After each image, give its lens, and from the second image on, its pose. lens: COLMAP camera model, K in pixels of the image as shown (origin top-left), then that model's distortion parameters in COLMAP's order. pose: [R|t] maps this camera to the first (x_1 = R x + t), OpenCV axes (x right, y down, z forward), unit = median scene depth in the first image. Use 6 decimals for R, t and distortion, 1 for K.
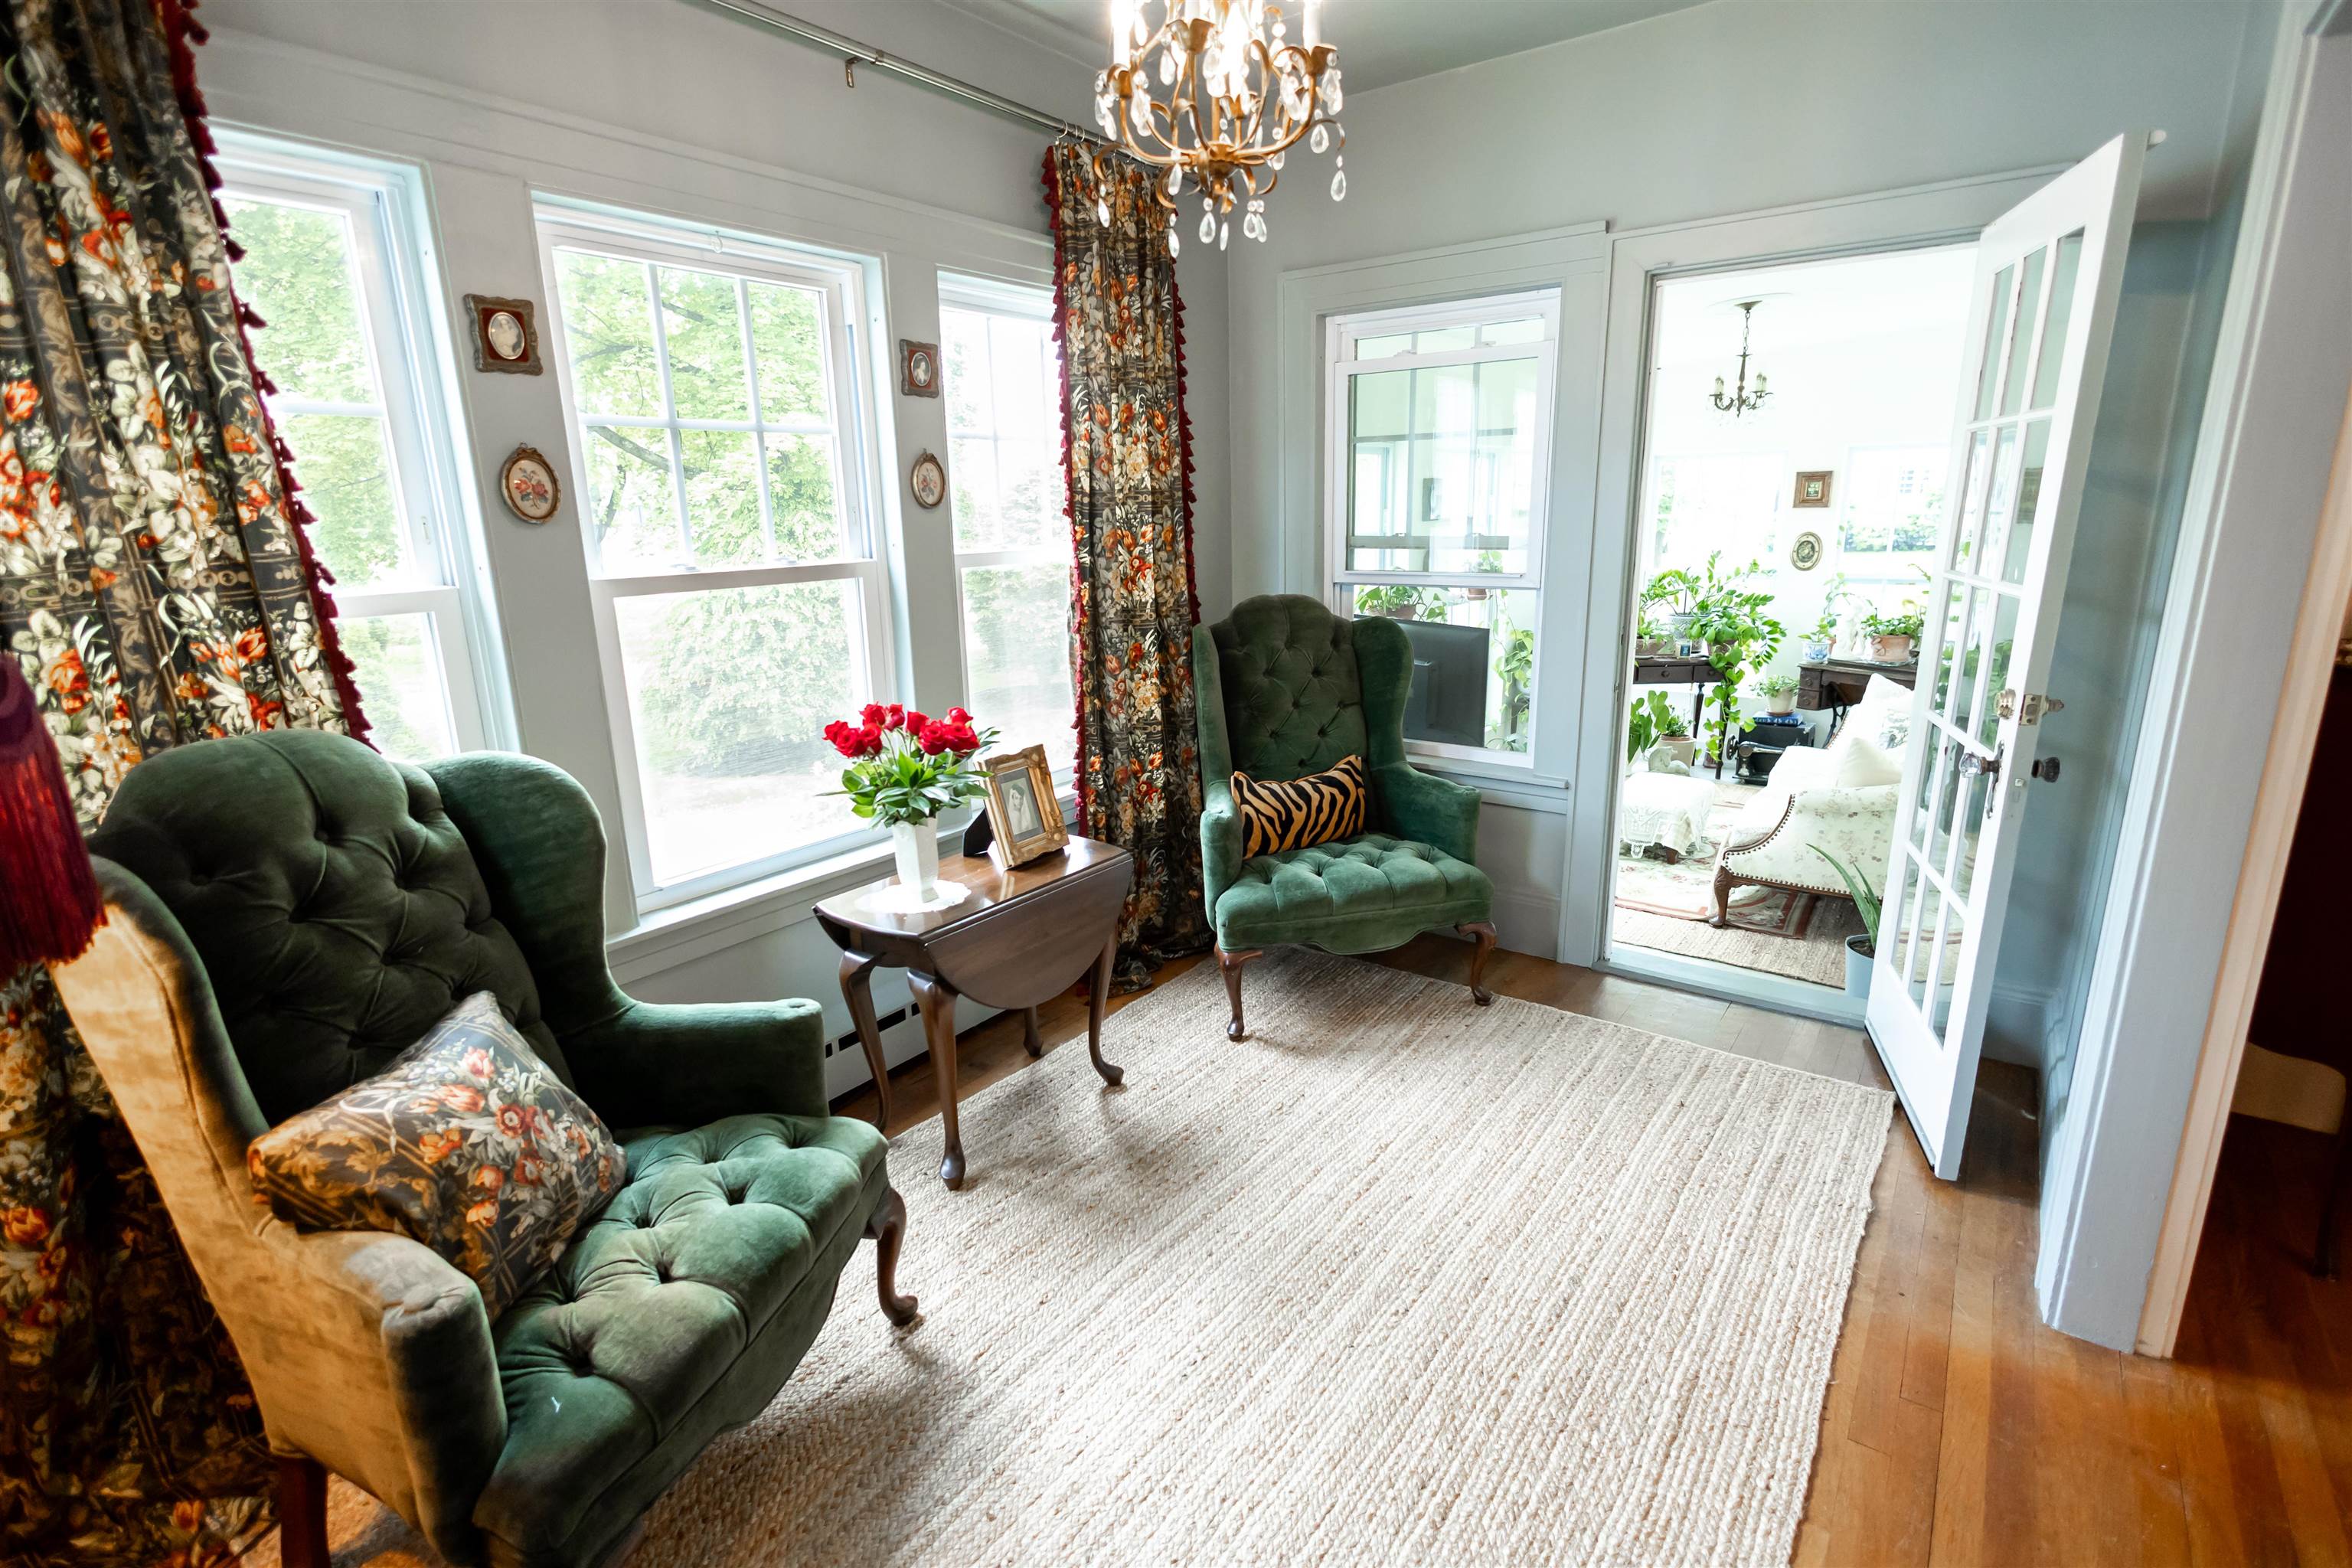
lens RADIAL K [[1090.0, 0, 1184.4], [0, 1090.0, 780.9], [0, 0, 1]] dist [0.000924, 0.000048]
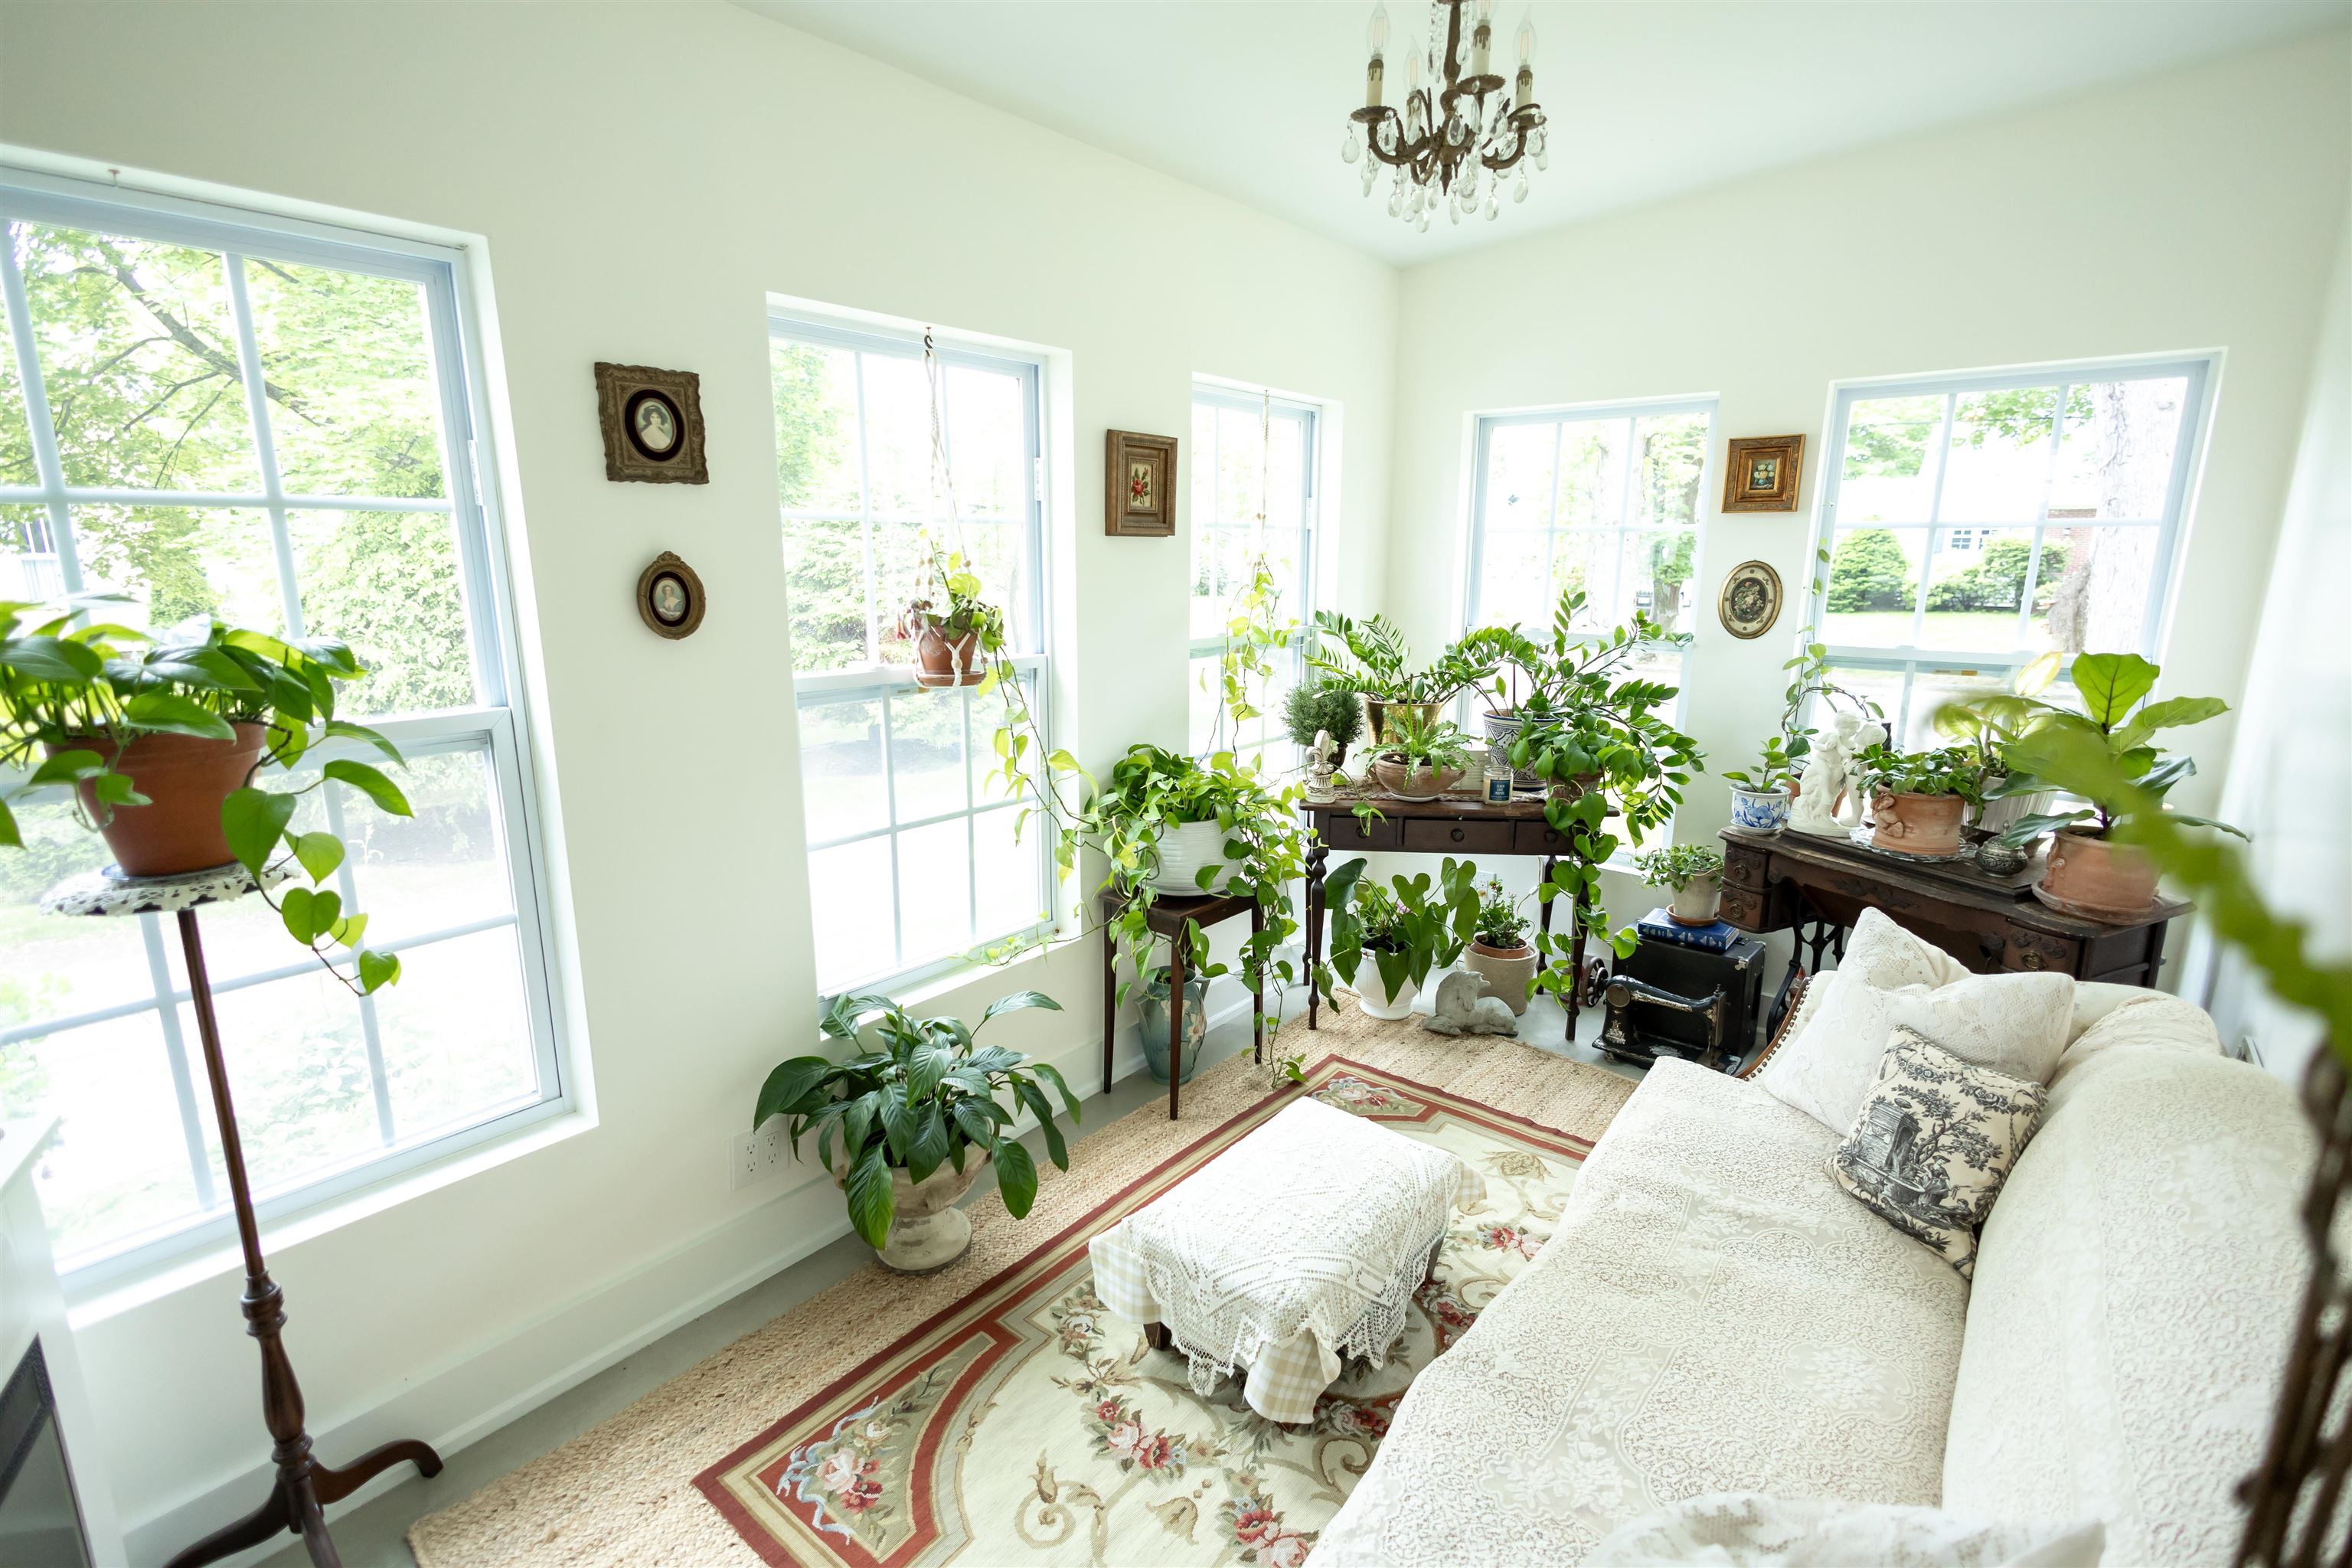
lens RADIAL K [[1090.0, 0, 1167.5], [0, 1090.0, 786.7], [0, 0, 1]] dist [0.000924, 0.000048]
pose [[0.998446, 0.034095, -0.044076, 0.332469], [-0.035568, 0.998819, -0.033087, -0.100161], [0.042896, 0.034603, 0.998480, 0.499211]]
